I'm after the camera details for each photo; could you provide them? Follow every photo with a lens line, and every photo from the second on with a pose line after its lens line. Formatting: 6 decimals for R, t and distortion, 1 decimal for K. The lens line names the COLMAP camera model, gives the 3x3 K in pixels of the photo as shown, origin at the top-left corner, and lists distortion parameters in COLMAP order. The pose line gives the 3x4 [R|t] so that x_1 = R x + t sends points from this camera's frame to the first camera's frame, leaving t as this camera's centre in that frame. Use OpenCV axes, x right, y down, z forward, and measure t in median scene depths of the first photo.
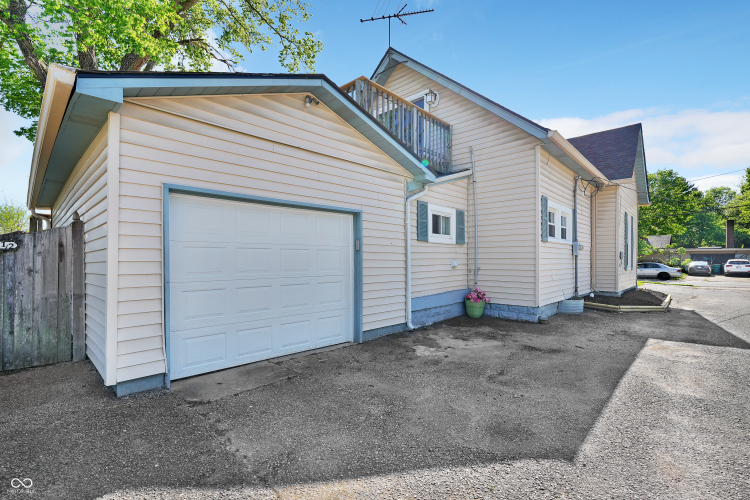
lens RADIAL K [[338.5, 0, 375.5], [0, 338.5, 256.4], [0, 0, 1]] dist [-0.002765, 0.001112]
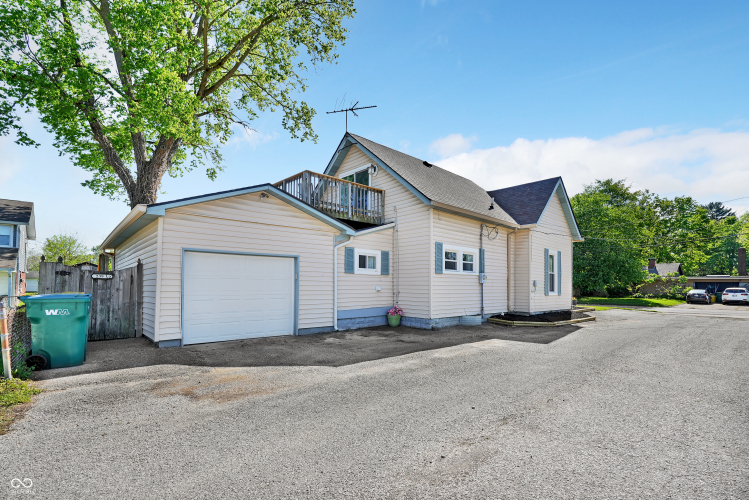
lens RADIAL K [[338.0, 0, 373.1], [0, 338.0, 274.3], [0, 0, 1]] dist [-0.002765, 0.001112]
pose [[0.997387, 0.006040, -0.071988, 0.311779], [-0.007676, 0.999718, -0.022476, -0.006549], [0.071832, 0.022970, 0.997152, -0.441163]]
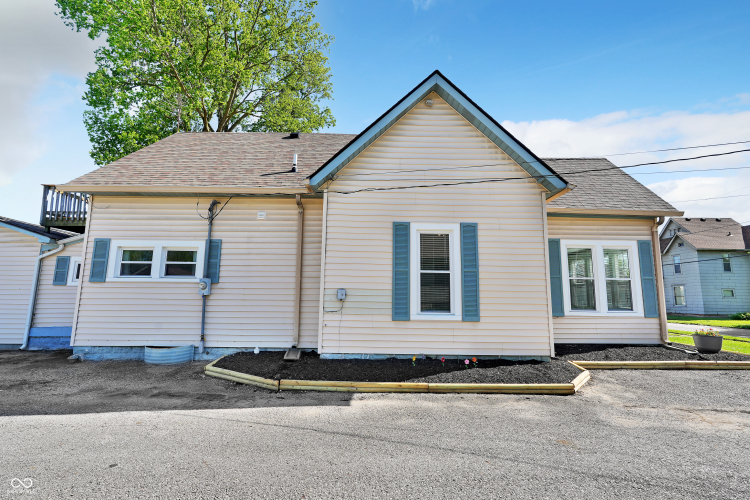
lens RADIAL K [[338.5, 0, 375.9], [0, 338.5, 252.9], [0, 0, 1]] dist [-0.002765, 0.001112]
pose [[0.688669, -0.096935, -0.718567, 1.747413], [-0.005545, 0.990290, -0.138904, 0.006848], [0.725055, 0.099643, 0.681444, 0.864997]]
